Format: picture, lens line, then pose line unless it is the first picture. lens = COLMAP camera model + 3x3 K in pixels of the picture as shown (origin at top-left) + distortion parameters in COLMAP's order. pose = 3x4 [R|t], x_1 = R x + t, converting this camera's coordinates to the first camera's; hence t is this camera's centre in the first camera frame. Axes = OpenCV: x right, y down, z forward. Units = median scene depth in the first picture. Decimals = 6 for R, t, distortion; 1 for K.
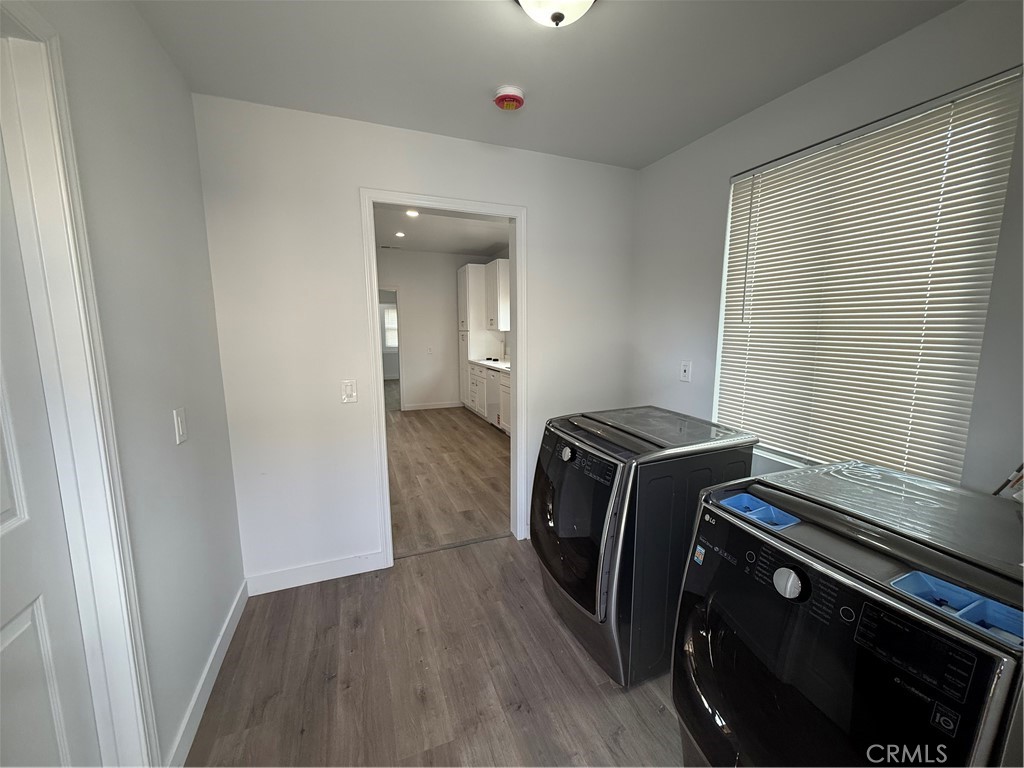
lens RADIAL K [[406.3, 0, 516.5], [0, 406.3, 384.1], [0, 0, 1]] dist [0.000237, 0.000051]
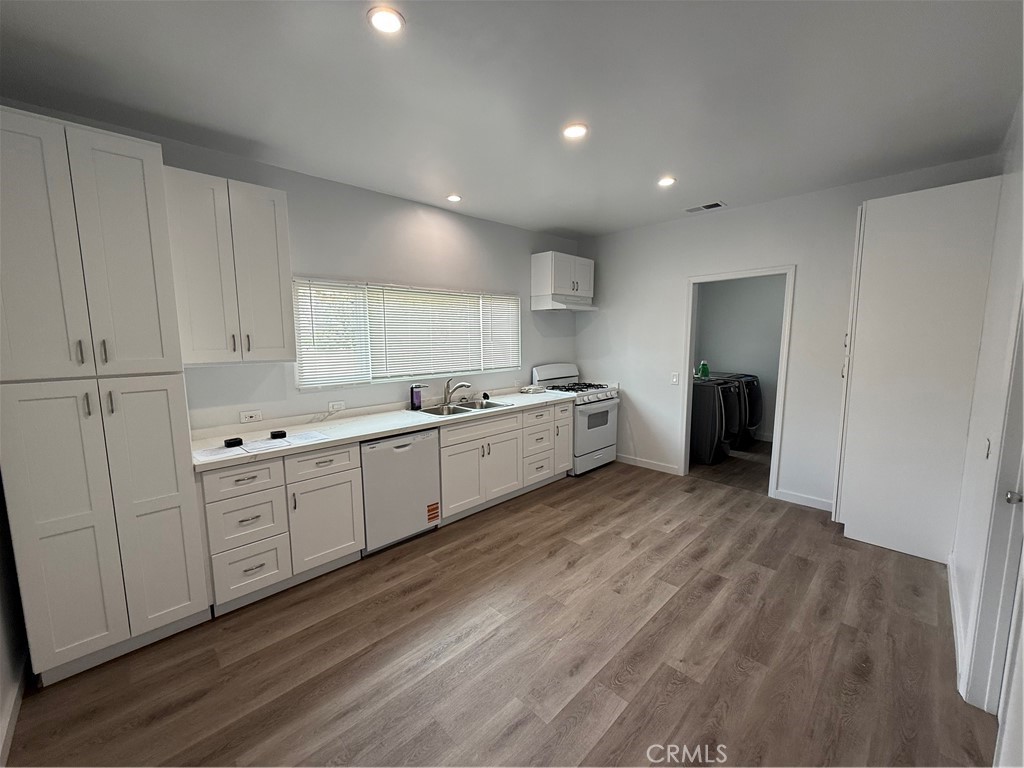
lens RADIAL K [[406.3, 0, 516.5], [0, 406.3, 384.1], [0, 0, 1]] dist [0.000237, 0.000051]
pose [[-0.385079, -0.106088, 0.916766, -0.601638], [0.132212, 0.976783, 0.168567, -0.171725], [-0.913364, 0.186119, -0.362113, 1.083350]]
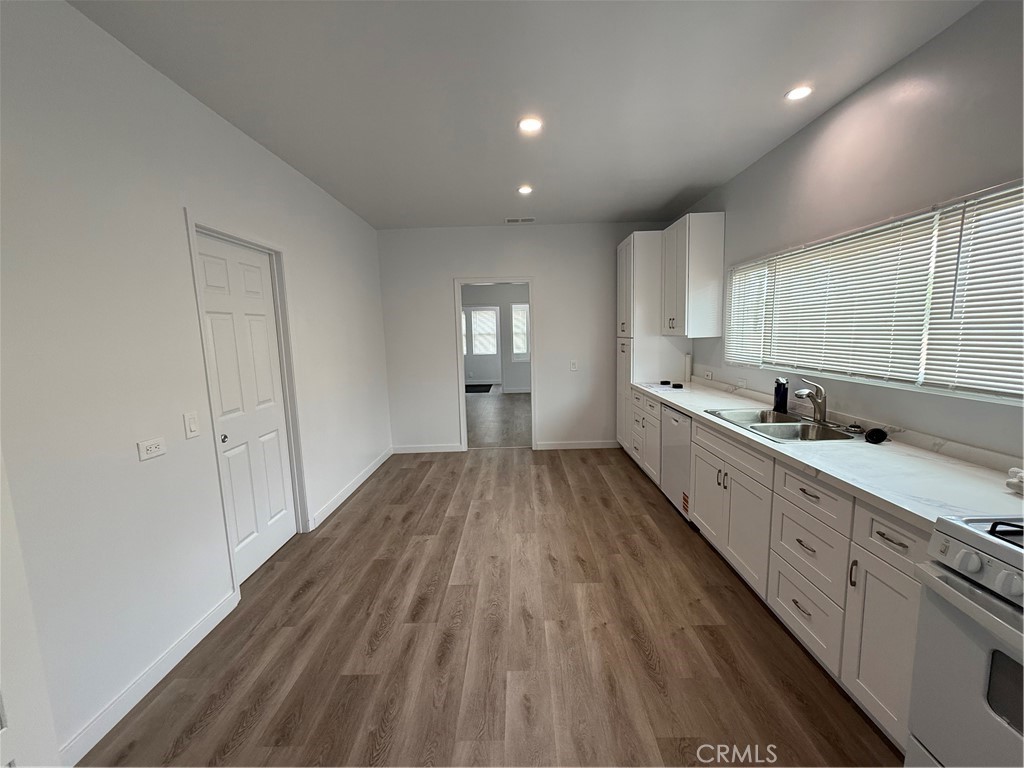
lens RADIAL K [[406.3, 0, 516.5], [0, 406.3, 384.1], [0, 0, 1]] dist [0.000237, 0.000051]
pose [[0.925671, 0.025081, -0.377497, -0.052782], [-0.024553, 0.999679, 0.006211, -0.070919], [0.377532, 0.003519, 0.925990, 0.417032]]
